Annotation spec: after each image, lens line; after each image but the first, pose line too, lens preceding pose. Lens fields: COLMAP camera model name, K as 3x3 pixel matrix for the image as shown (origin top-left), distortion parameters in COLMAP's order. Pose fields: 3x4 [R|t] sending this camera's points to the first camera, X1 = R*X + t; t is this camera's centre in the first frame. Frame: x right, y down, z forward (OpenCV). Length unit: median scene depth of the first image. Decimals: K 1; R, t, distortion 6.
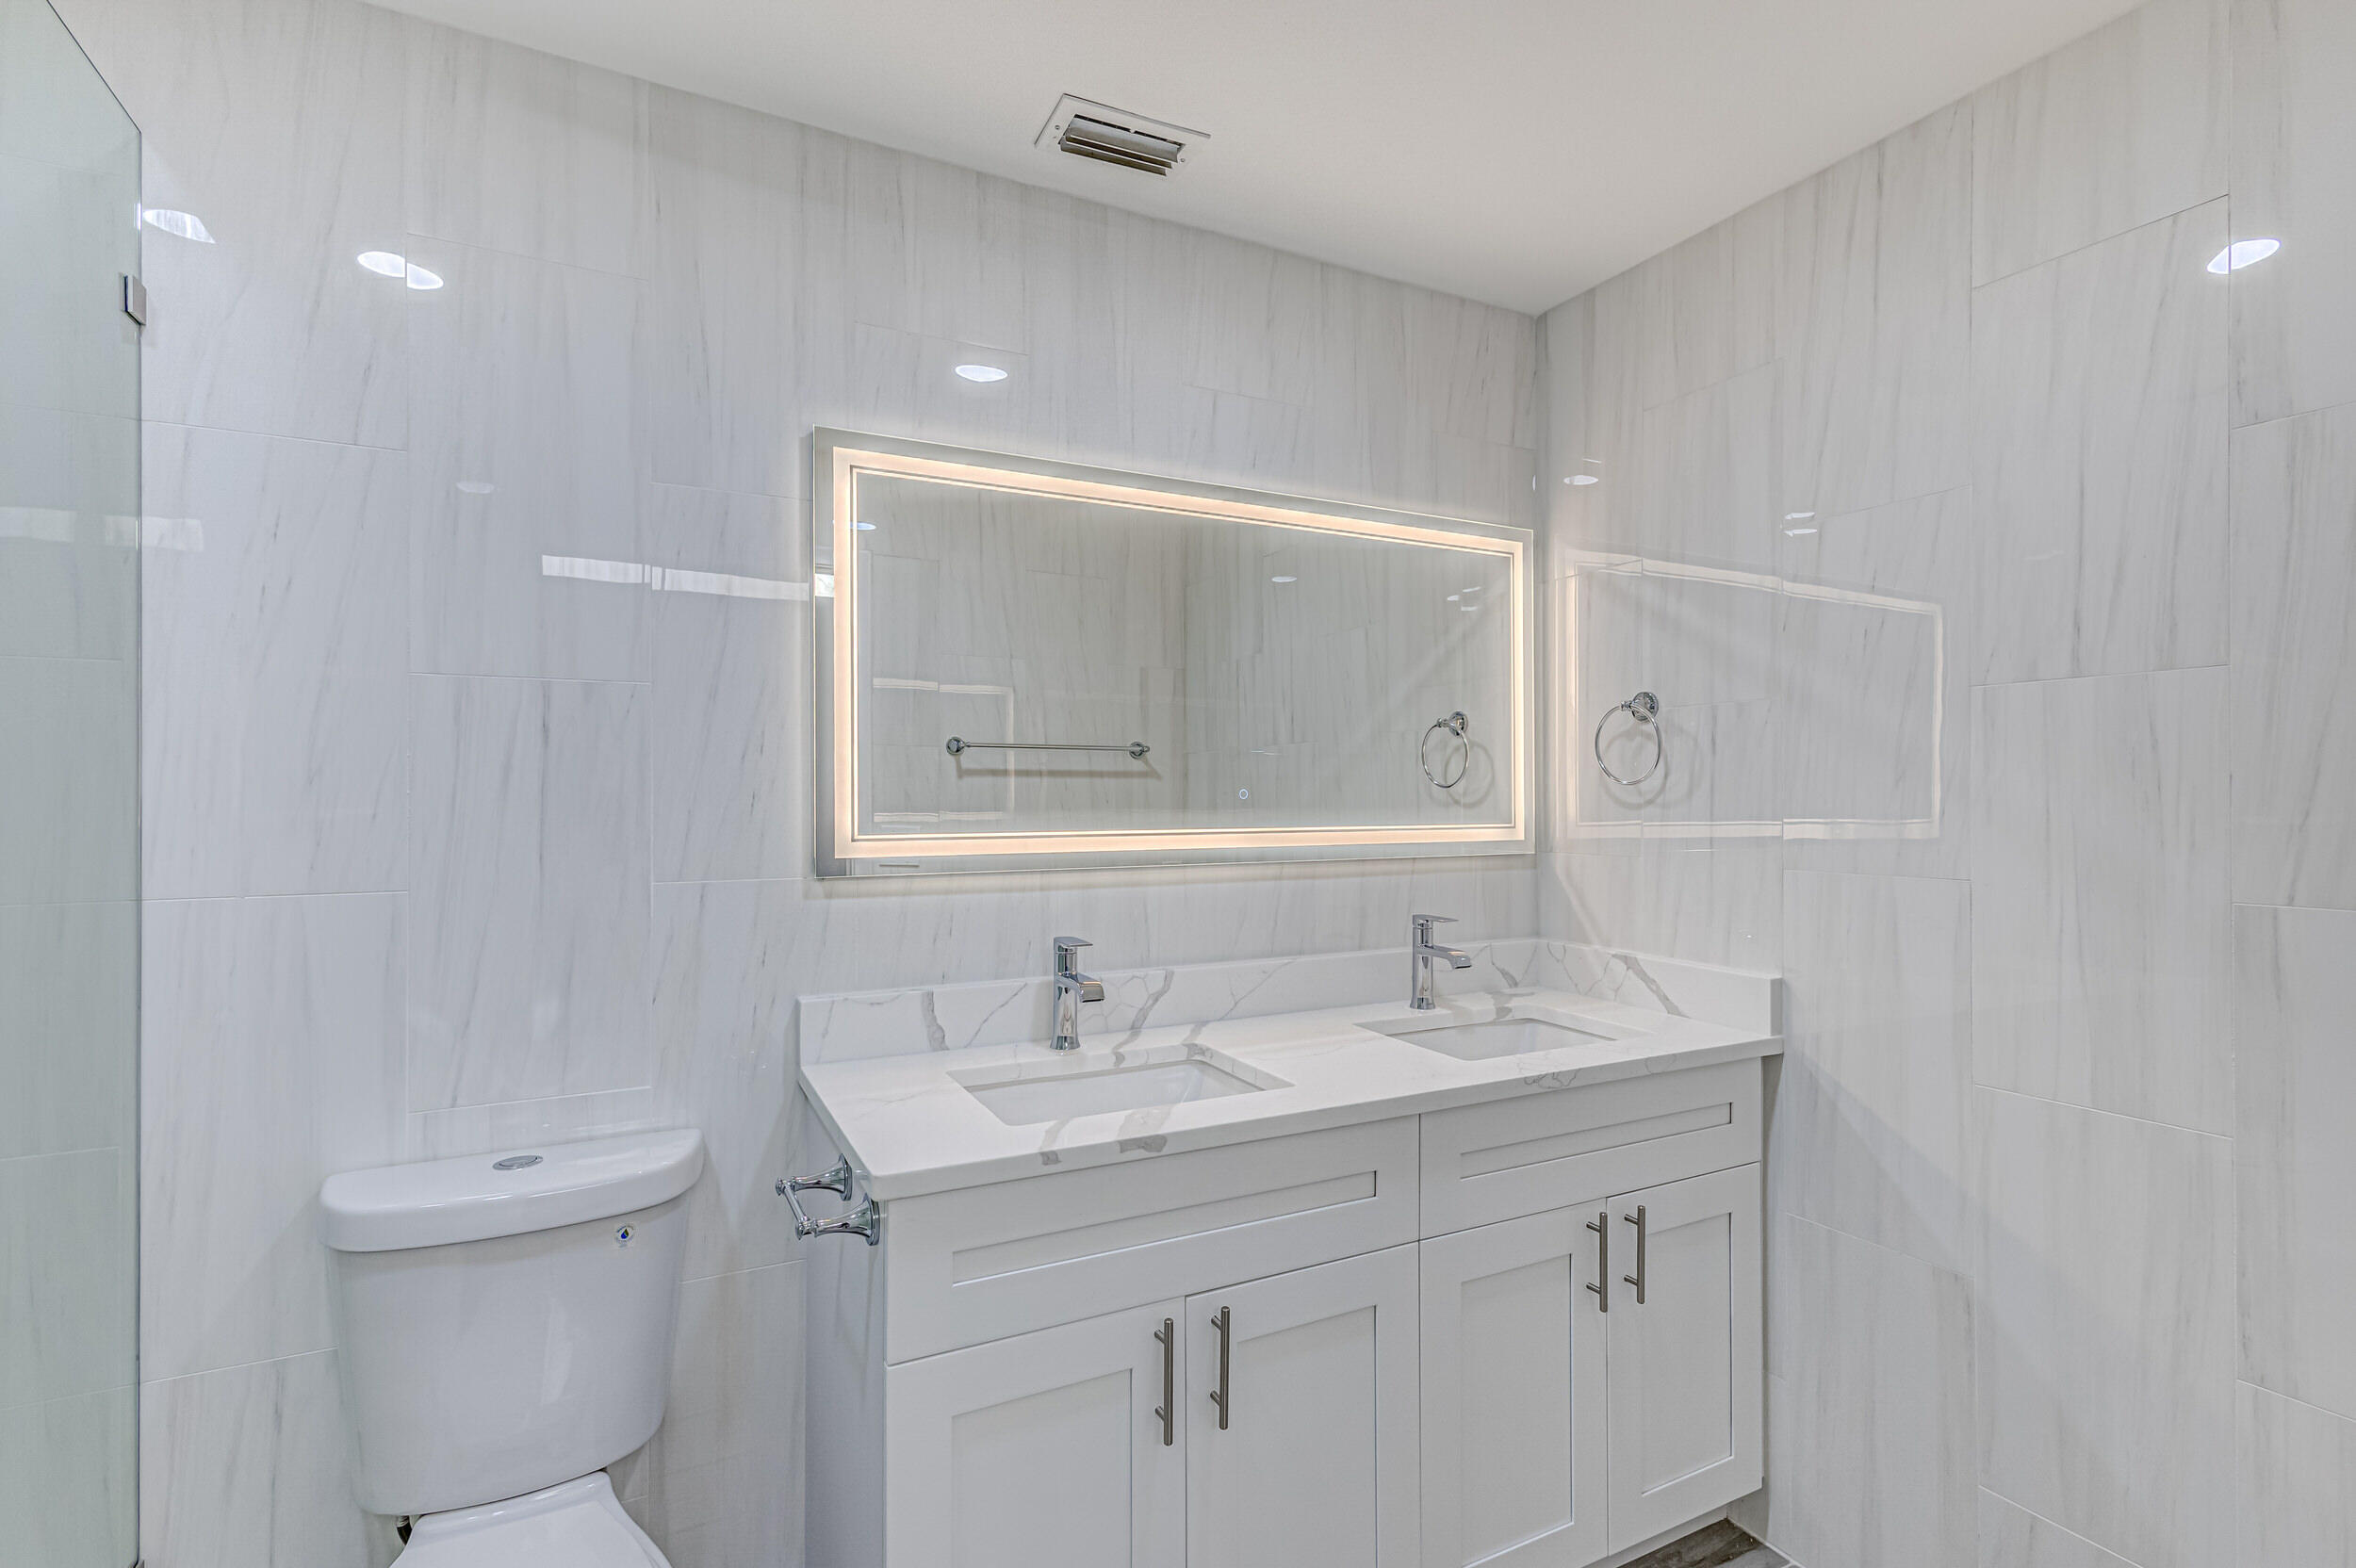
lens RADIAL K [[1091.1, 0, 1178.6], [0, 1091.1, 793.8], [0, 0, 1]] dist [0.013558, -0.000356]
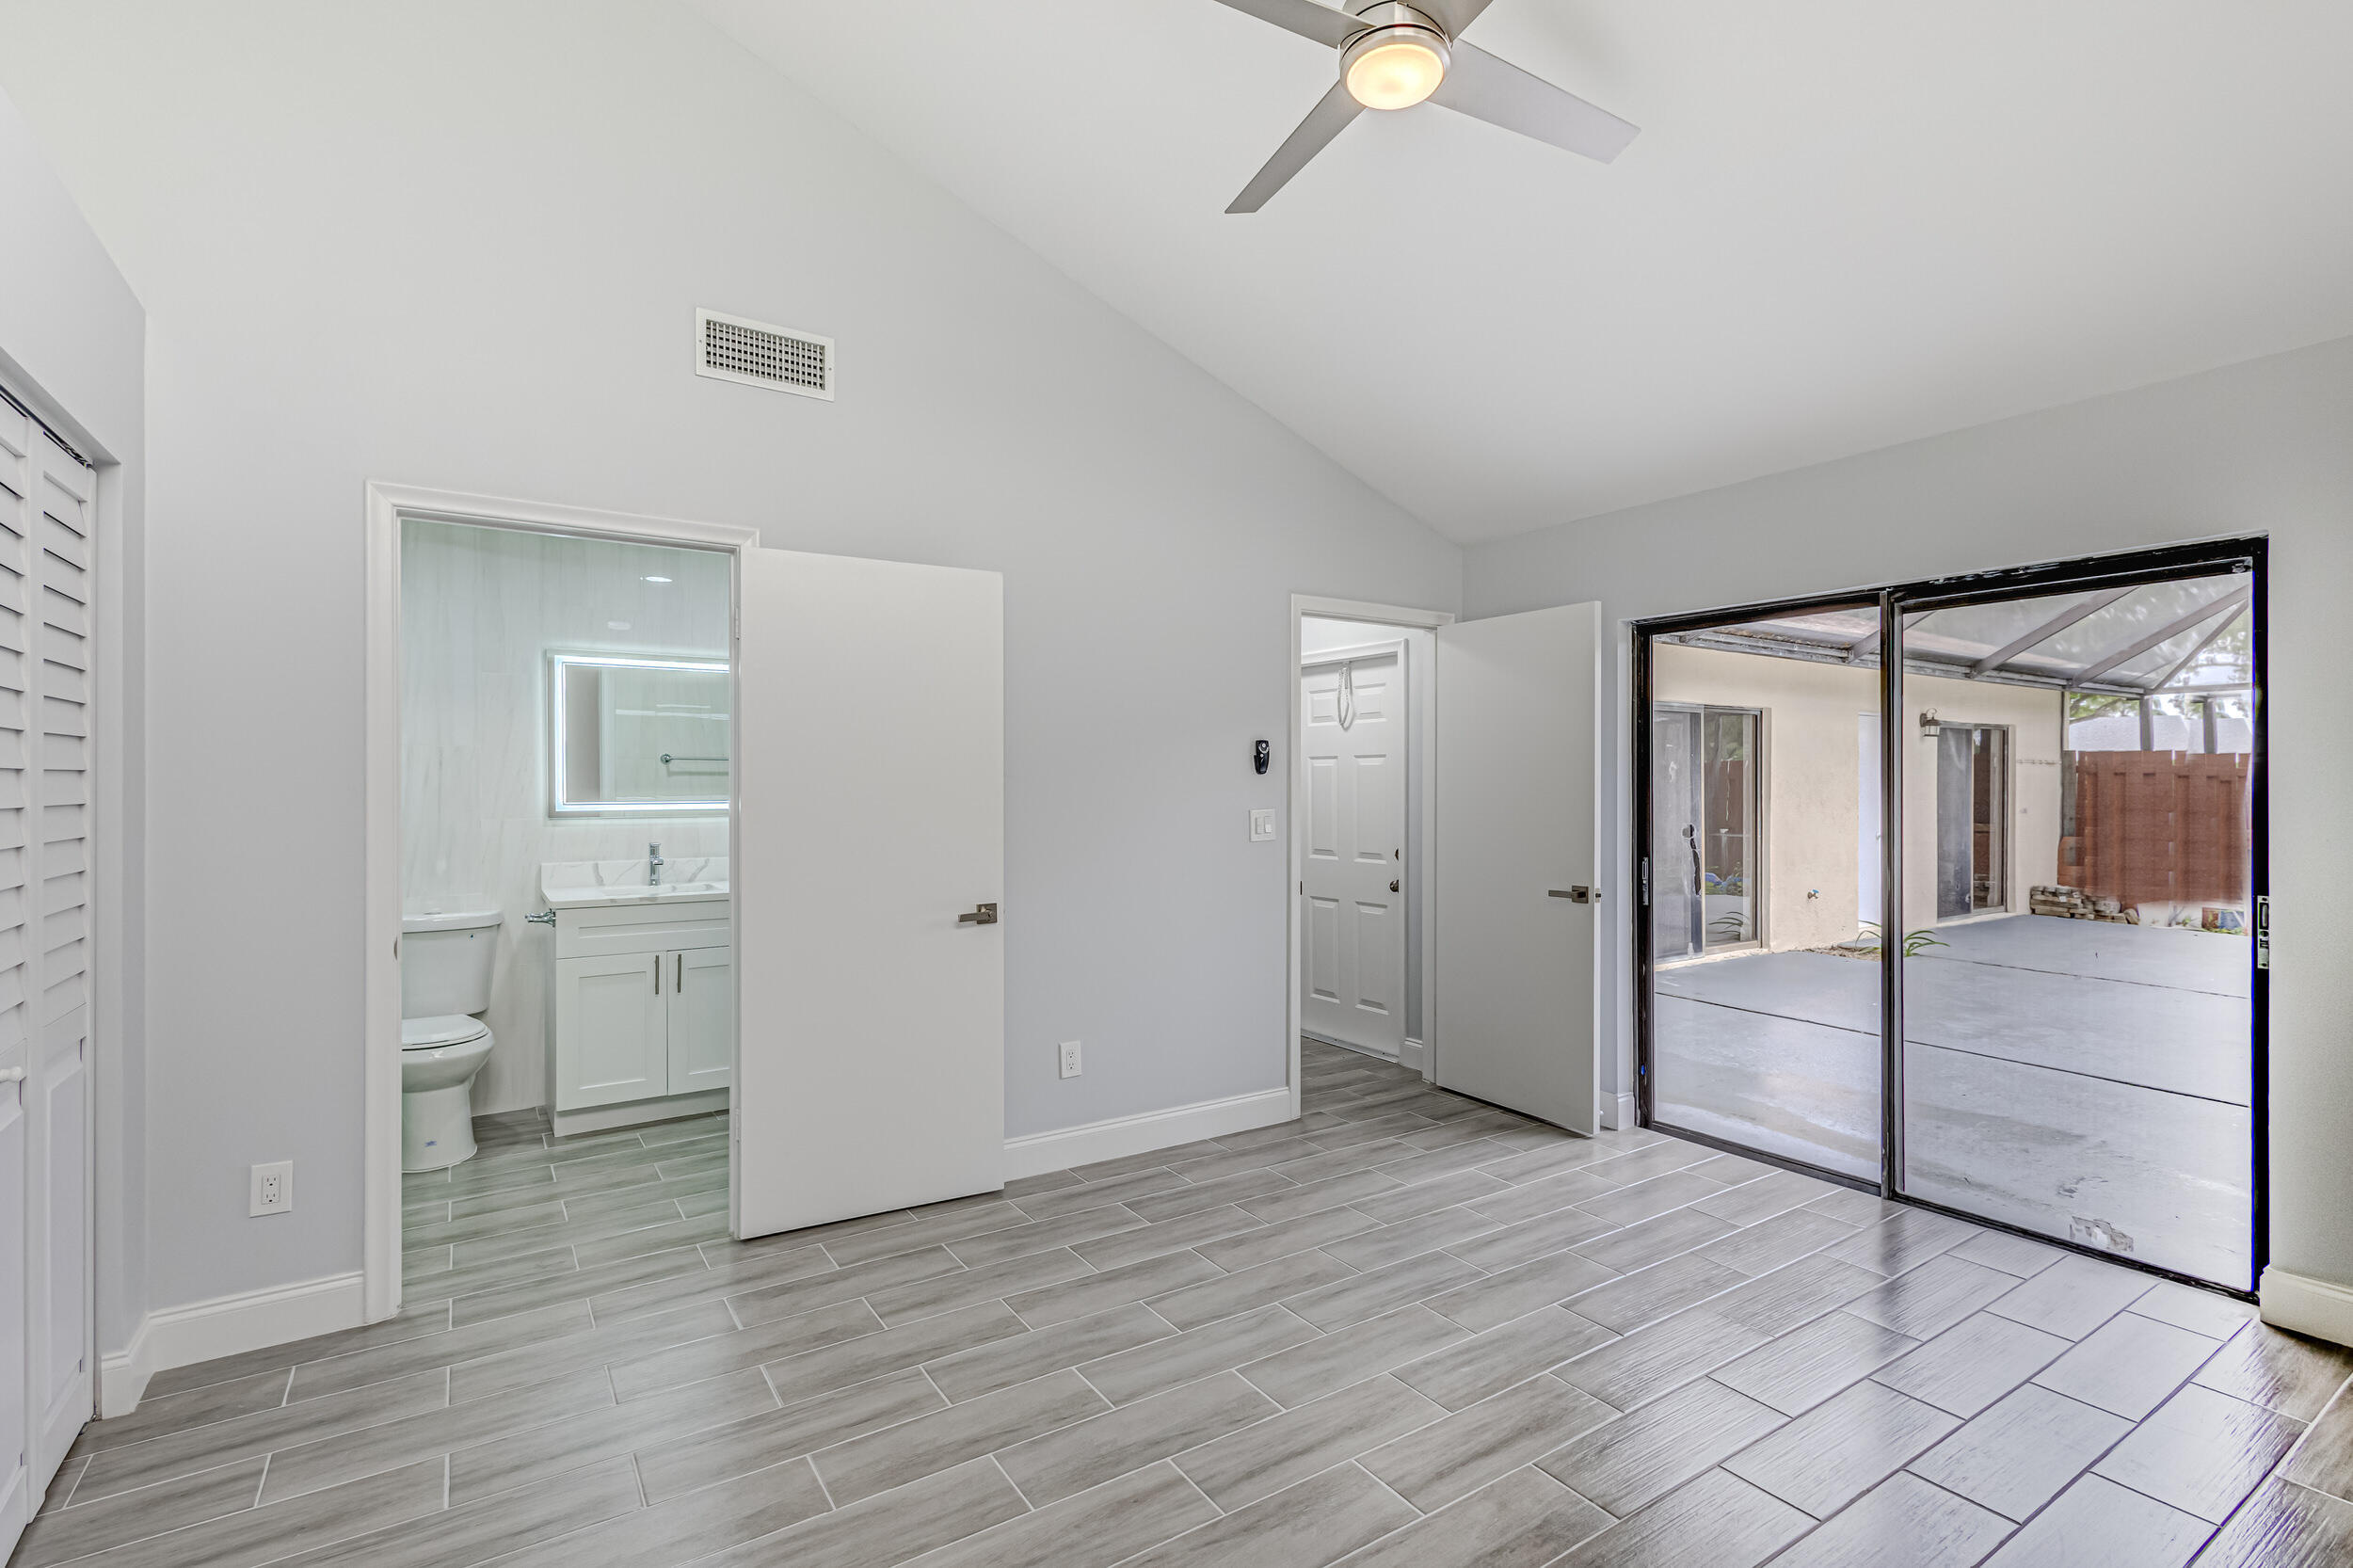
lens RADIAL K [[1075.1, 0, 1176.5], [0, 1075.1, 784.0], [0, 0, 1]] dist [0.002917, -0.000043]
pose [[0.993995, -0.003798, 0.109360, 0.801318], [0.003491, 0.999989, 0.003006, -0.008426], [-0.109371, -0.002606, 0.993998, -1.569434]]
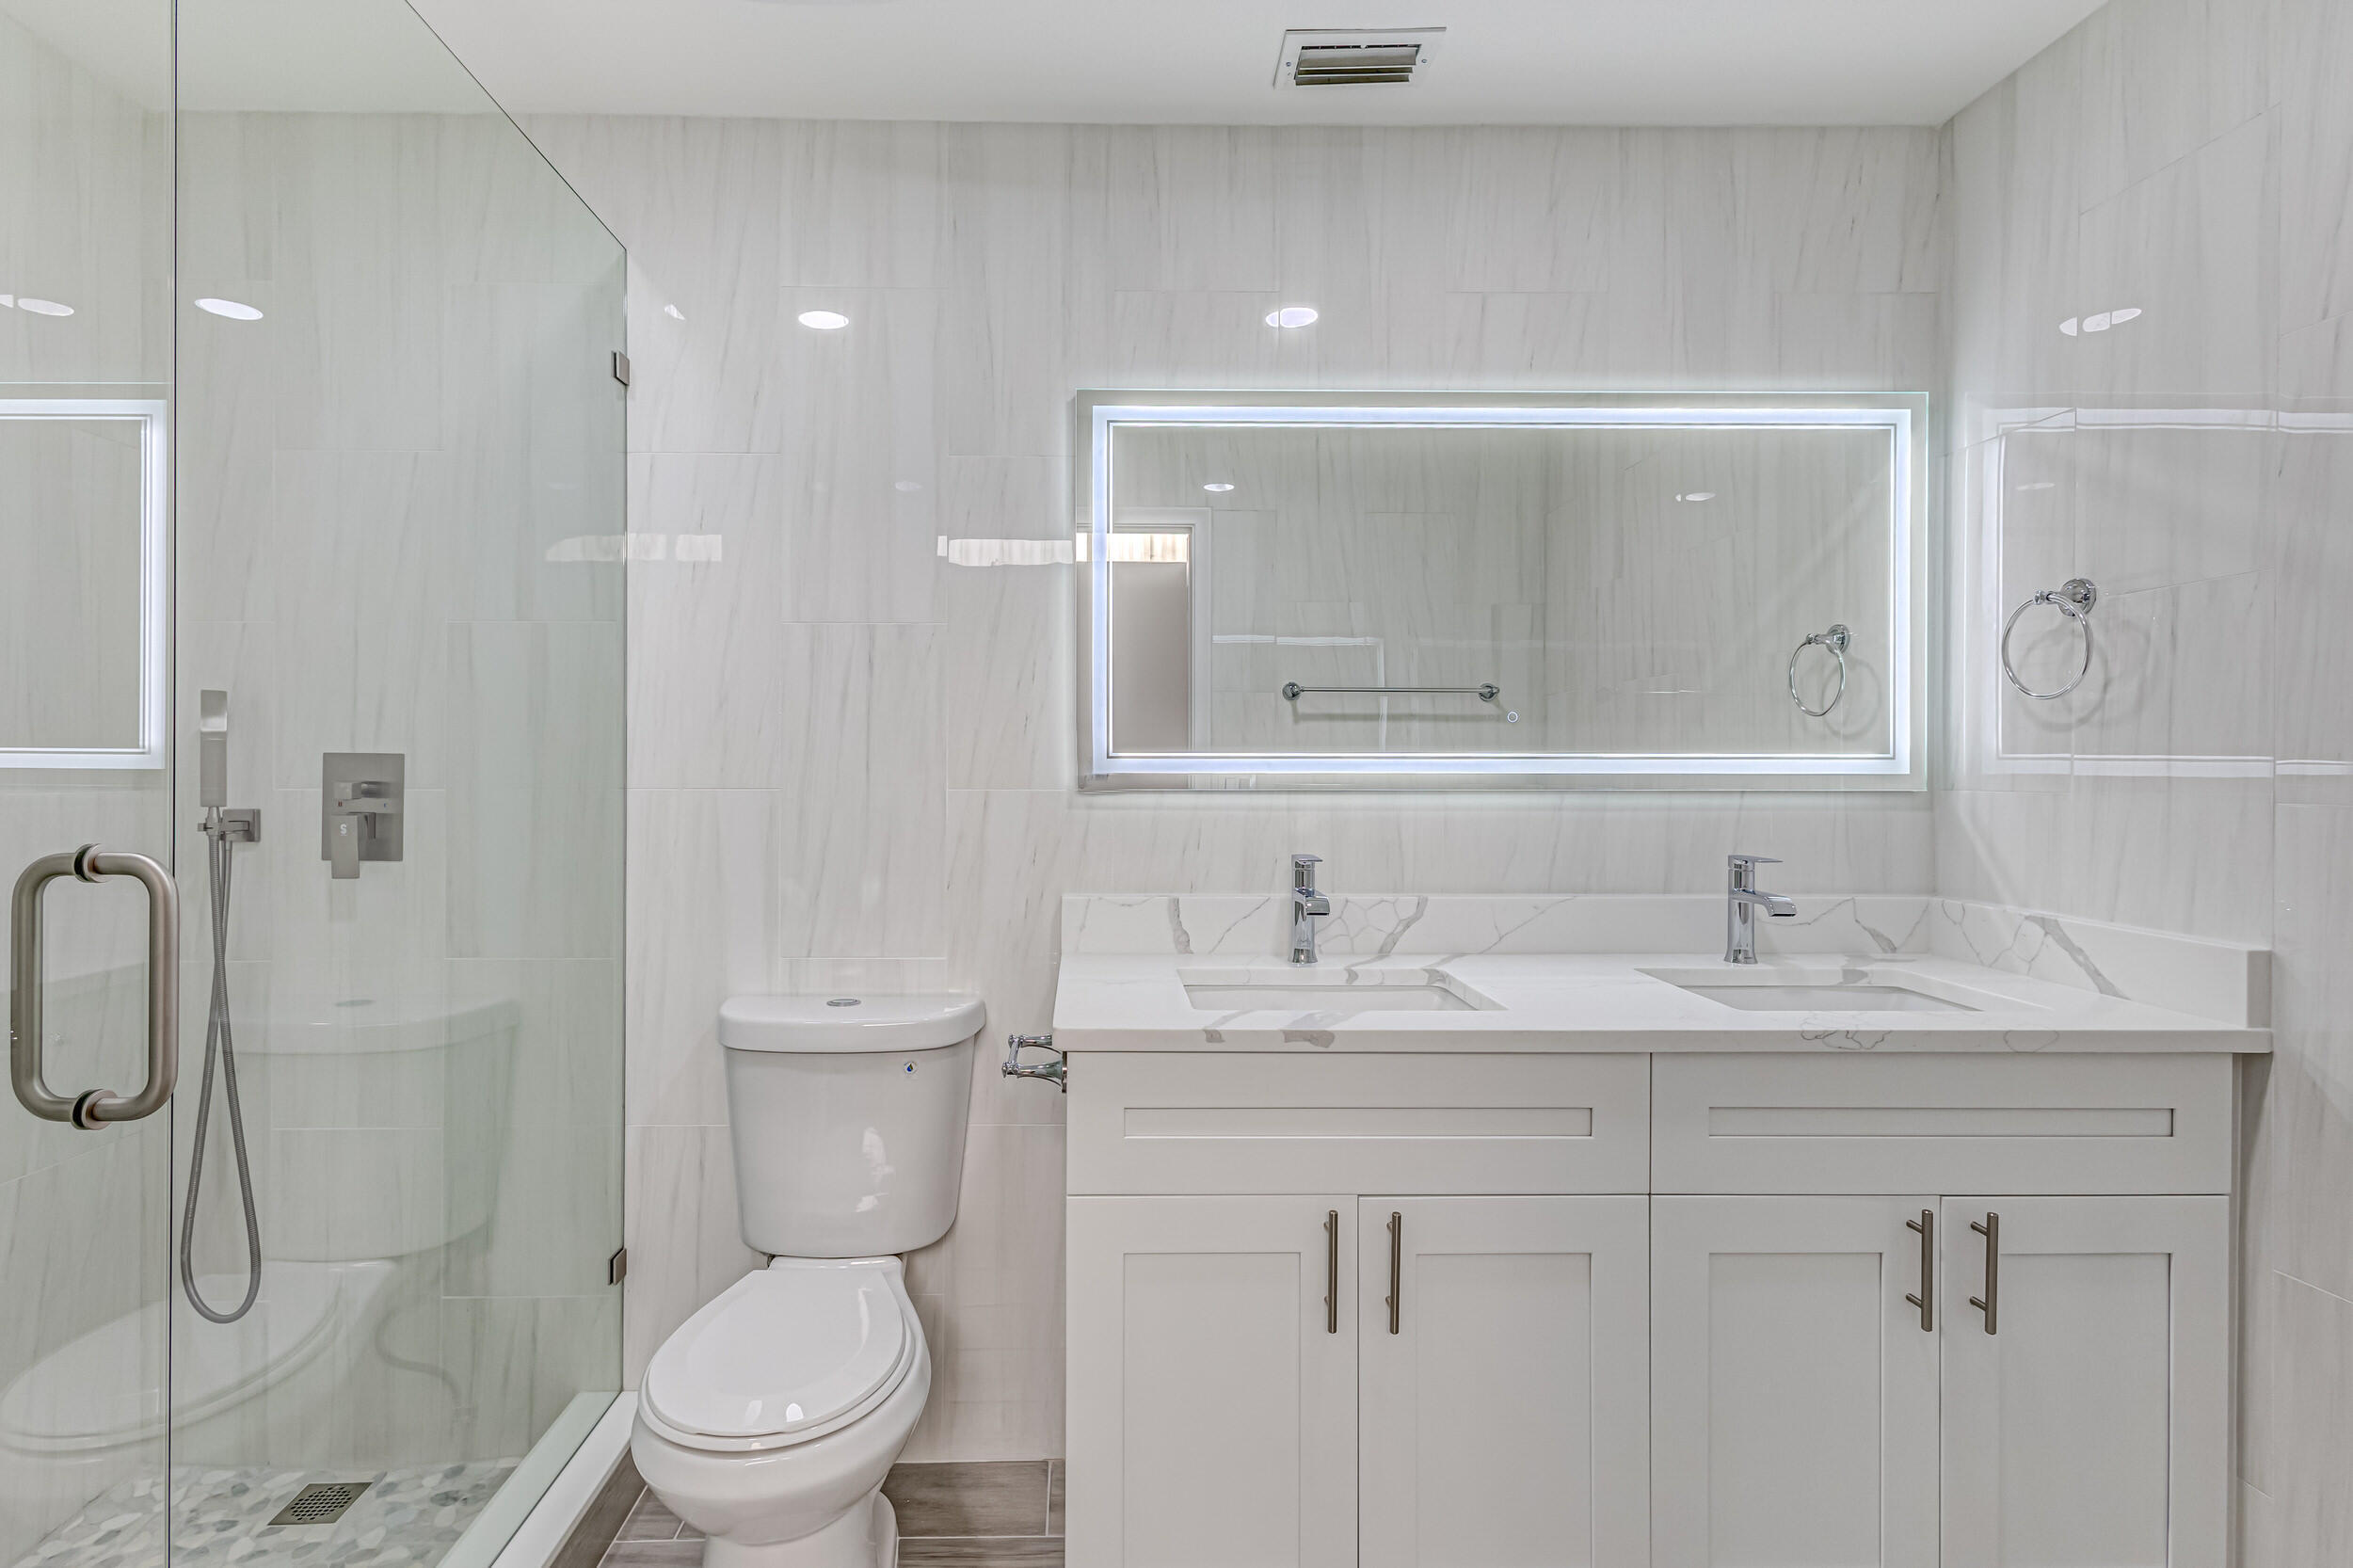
lens RADIAL K [[1116.5, 0, 1110.4], [0, 1116.5, 770.7], [0, 0, 1]] dist [0.013143, -0.000128]
pose [[0.898949, 0.004409, -0.438031, 0.182575], [-0.001962, 0.999980, 0.006040, 0.044322], [0.438049, -0.004571, 0.898940, -0.020833]]
